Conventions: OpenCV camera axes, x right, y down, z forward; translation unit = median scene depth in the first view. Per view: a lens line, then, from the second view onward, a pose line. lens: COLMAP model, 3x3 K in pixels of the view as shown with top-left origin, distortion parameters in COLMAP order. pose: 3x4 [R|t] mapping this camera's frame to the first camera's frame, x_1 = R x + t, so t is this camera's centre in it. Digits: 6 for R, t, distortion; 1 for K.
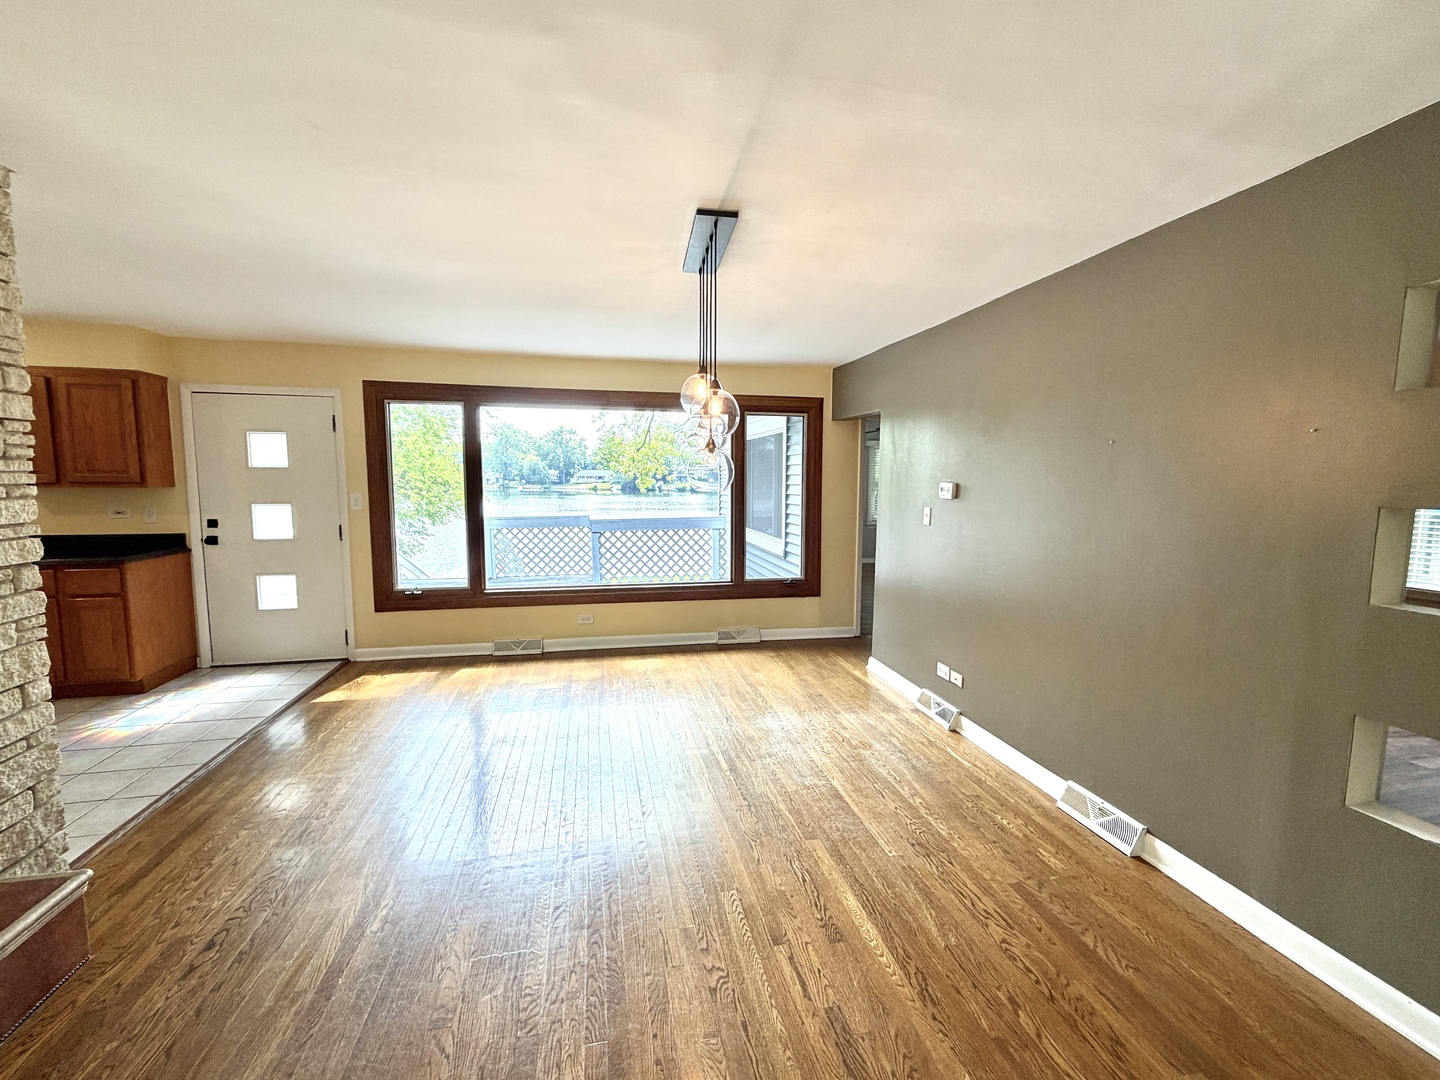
lens RADIAL K [[609.8, 0, 720.0], [0, 609.8, 540.0], [0, 0, 1]] dist [-0.000732, -0.000158]
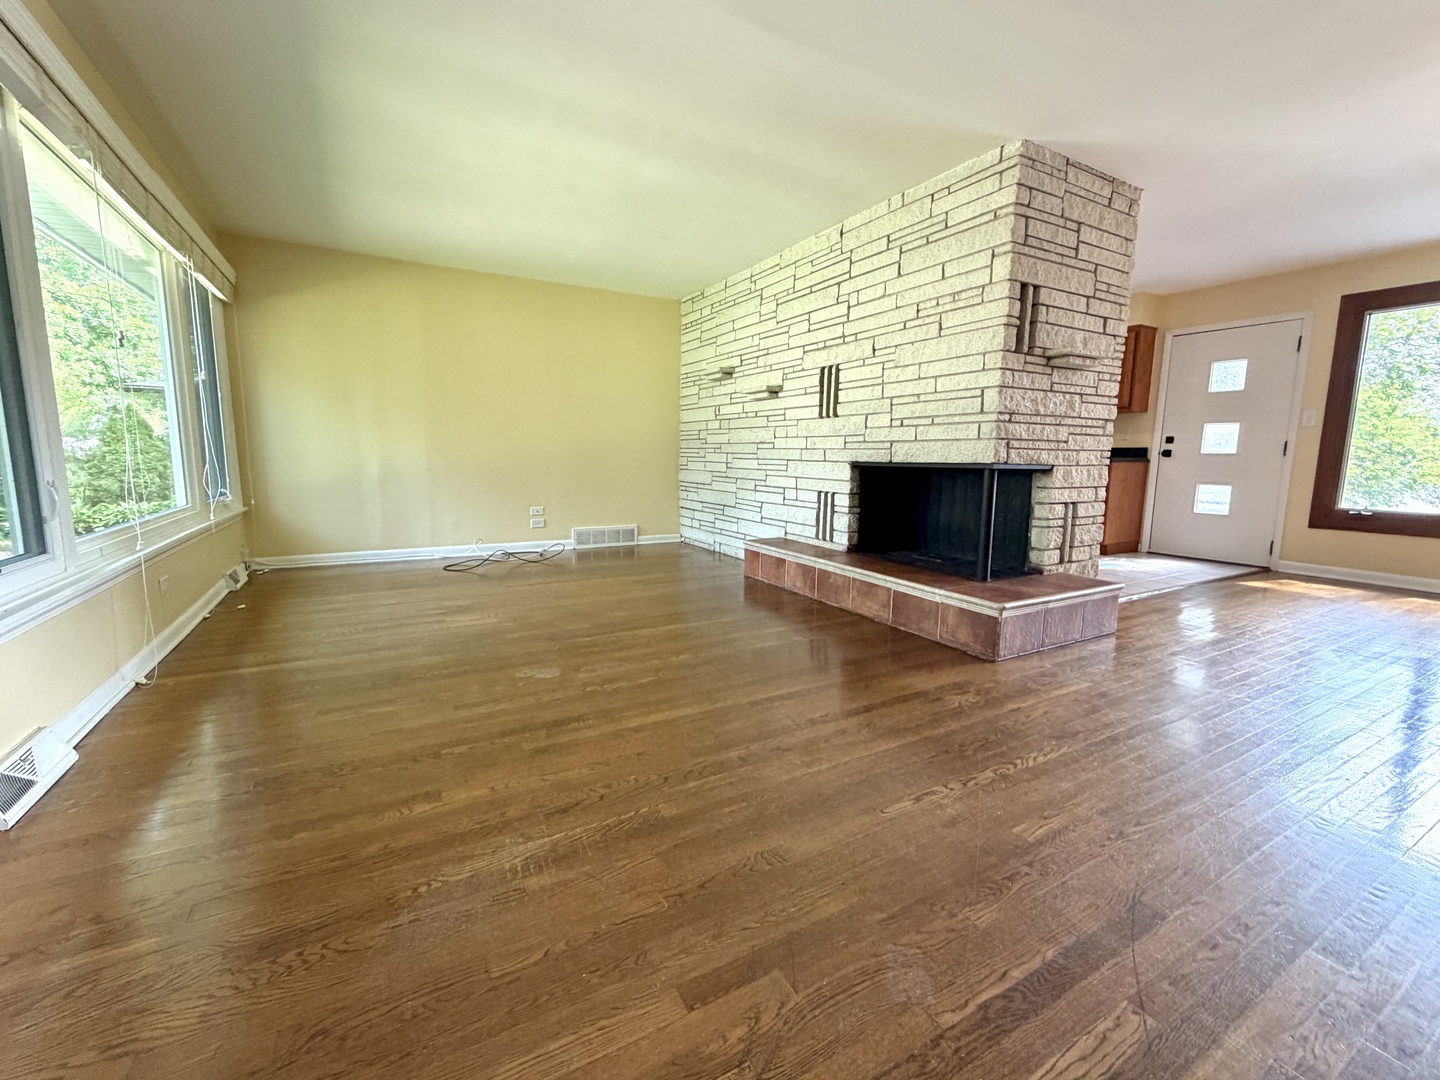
lens RADIAL K [[609.8, 0, 720.0], [0, 609.8, 540.0], [0, 0, 1]] dist [-0.000732, -0.000158]
pose [[0.307562, 0.128865, -0.942762, 0.105209], [-0.101444, 0.989581, 0.102170, 0.143351], [0.946105, 0.064214, 0.317430, -0.277178]]
